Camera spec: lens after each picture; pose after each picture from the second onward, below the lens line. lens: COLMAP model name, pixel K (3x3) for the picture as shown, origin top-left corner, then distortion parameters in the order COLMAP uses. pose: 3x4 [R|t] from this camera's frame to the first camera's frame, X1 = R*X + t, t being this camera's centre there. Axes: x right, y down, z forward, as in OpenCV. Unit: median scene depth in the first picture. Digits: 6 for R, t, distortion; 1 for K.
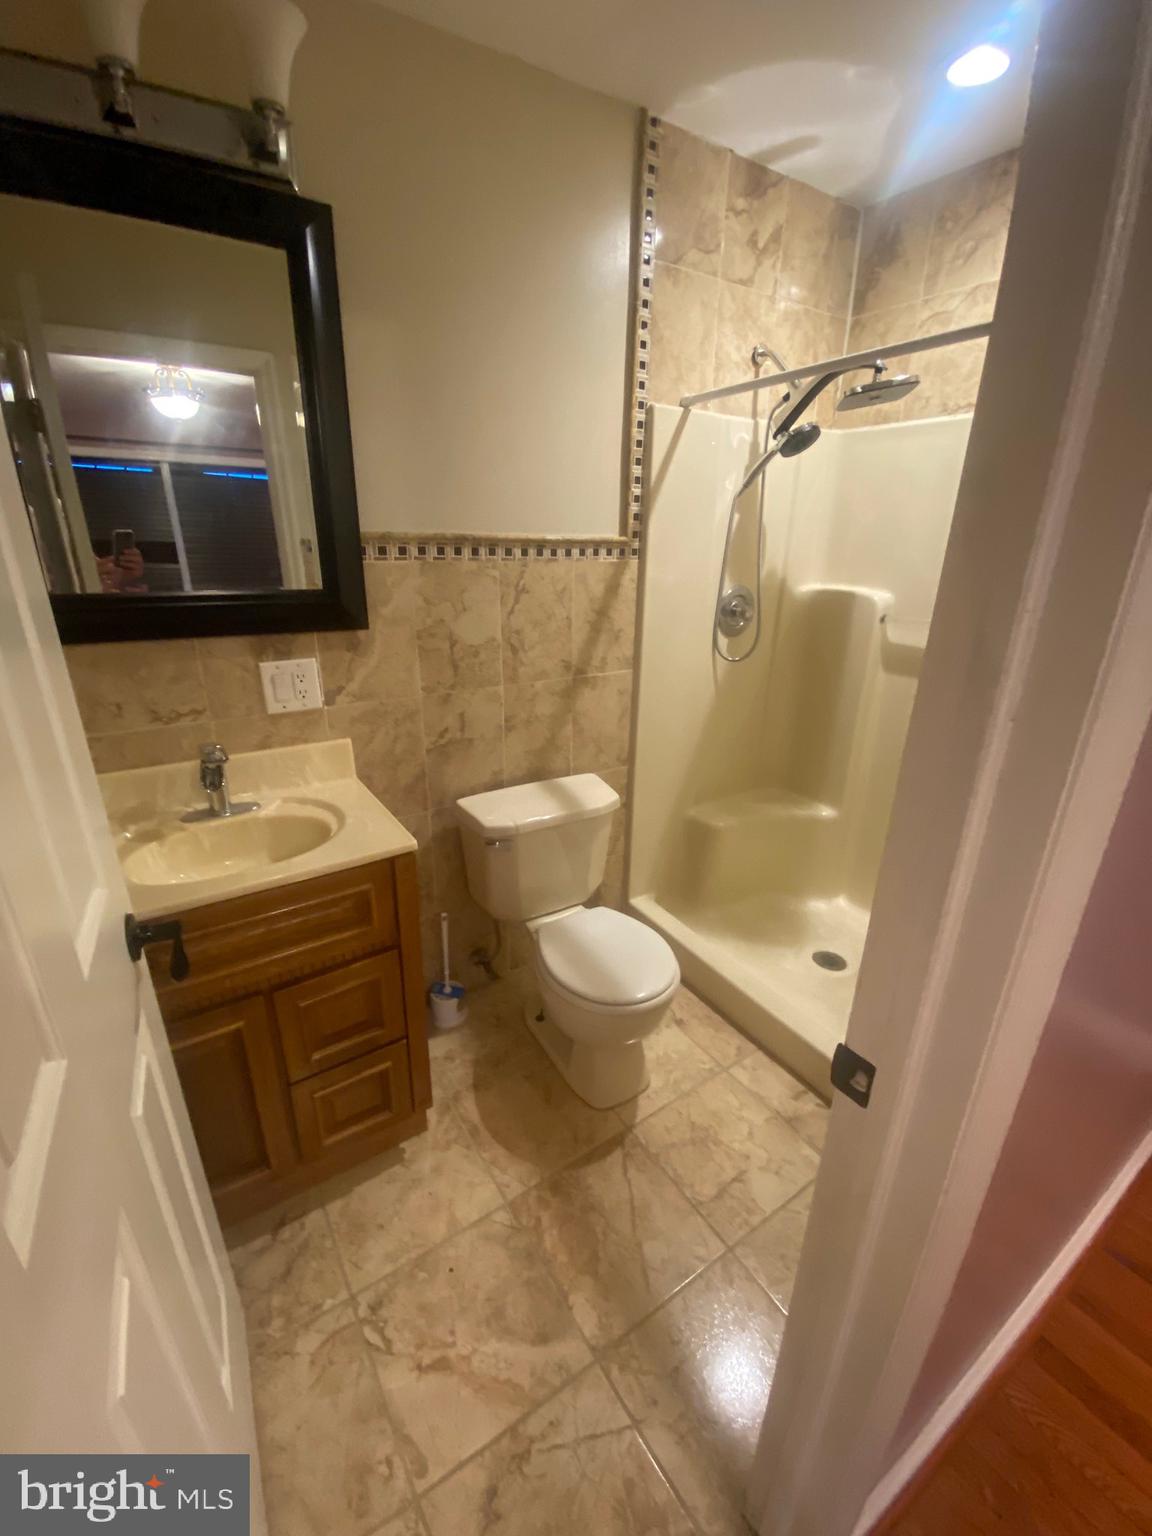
lens RADIAL K [[624.1, 0, 650.9], [0, 624.1, 847.6], [0, 0, 1]] dist [-0.000487, -0.006585]
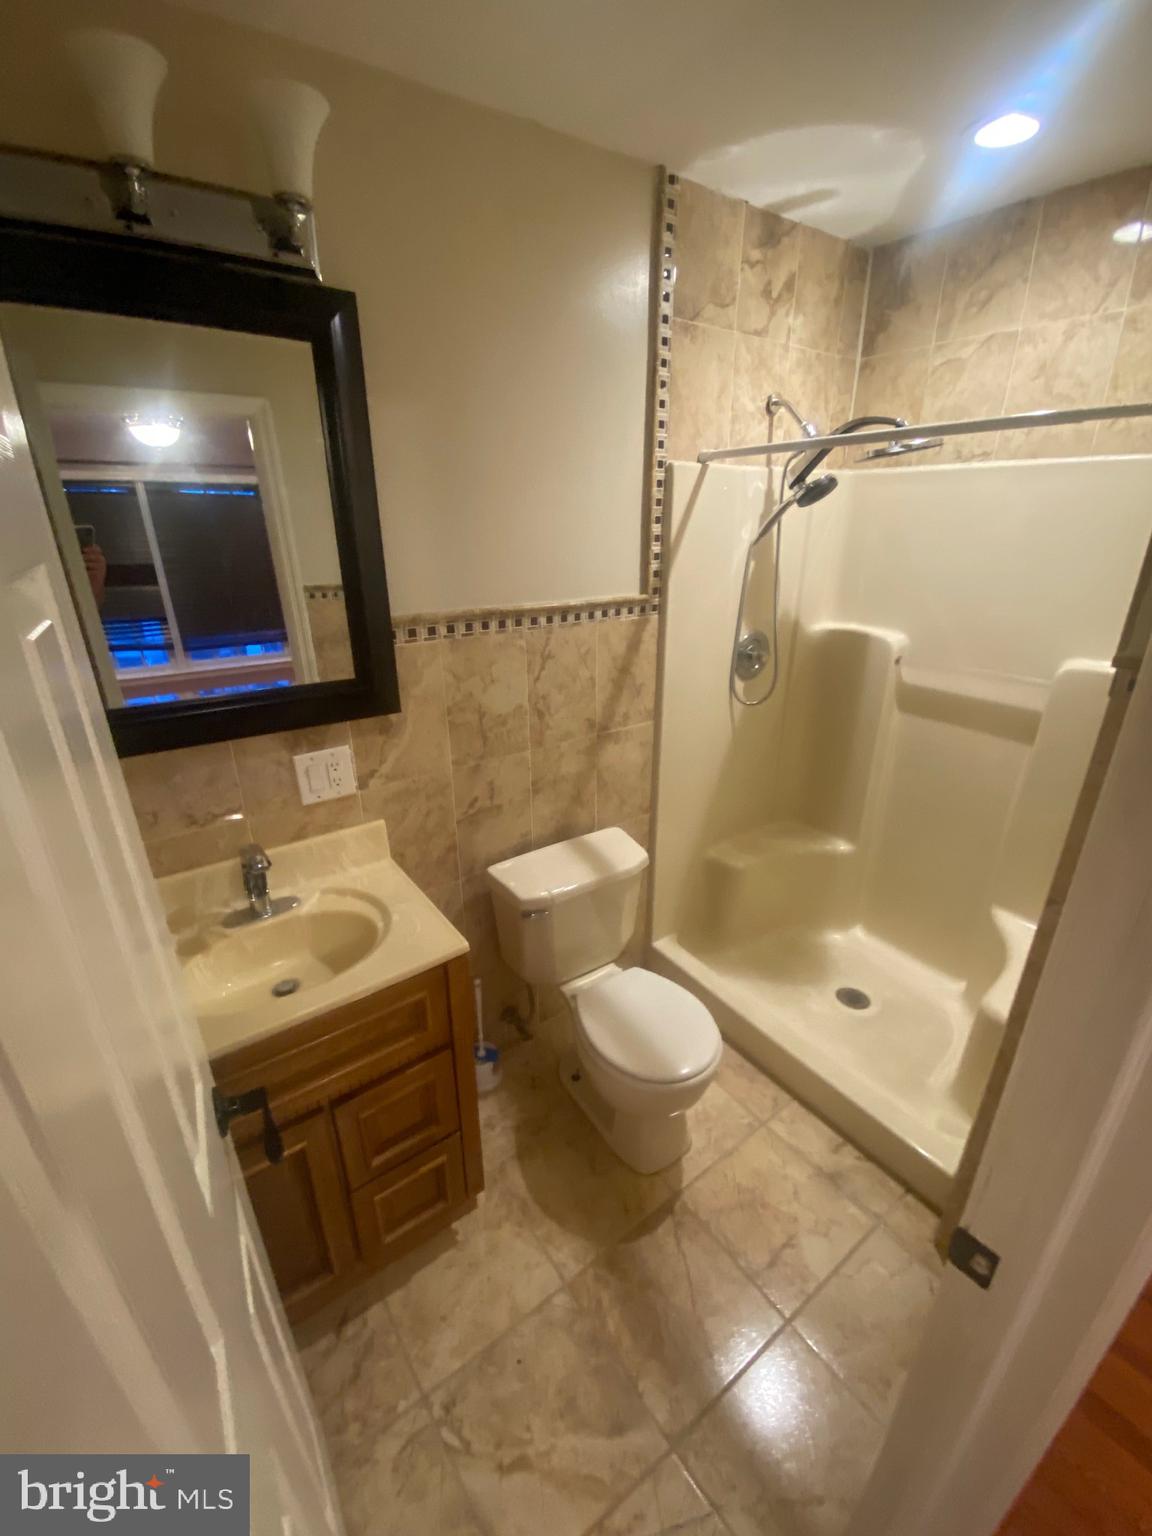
lens RADIAL K [[624.1, 0, 565.6], [0, 624.1, 706.3], [0, 0, 1]] dist [-0.000487, -0.006585]
pose [[0.999098, -0.032728, 0.027068, -0.213673], [0.032299, 0.999348, 0.016142, -0.359415], [-0.027578, -0.015253, 0.999503, 0.007918]]
